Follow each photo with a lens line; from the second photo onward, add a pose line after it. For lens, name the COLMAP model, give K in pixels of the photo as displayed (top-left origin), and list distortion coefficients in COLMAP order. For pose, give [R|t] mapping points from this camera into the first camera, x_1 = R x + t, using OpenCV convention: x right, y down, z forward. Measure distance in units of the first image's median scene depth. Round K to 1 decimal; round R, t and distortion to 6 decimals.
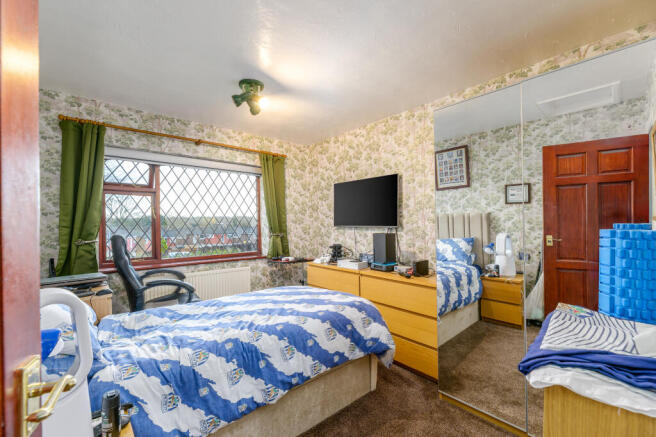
lens RADIAL K [[278.5, 0, 325.4], [0, 278.5, 215.0], [0, 0, 1]] dist [-0.000808, 0.000259]
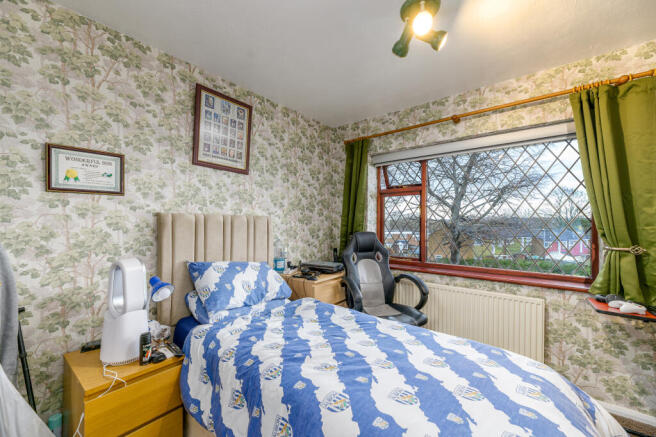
lens RADIAL K [[278.5, 0, 325.4], [0, 278.5, 215.0], [0, 0, 1]] dist [-0.000808, 0.000259]
pose [[0.146140, -0.028301, -0.988859, 0.264302], [0.015054, 0.999539, -0.026382, 0.022742], [0.989149, -0.011031, 0.146499, 0.547526]]
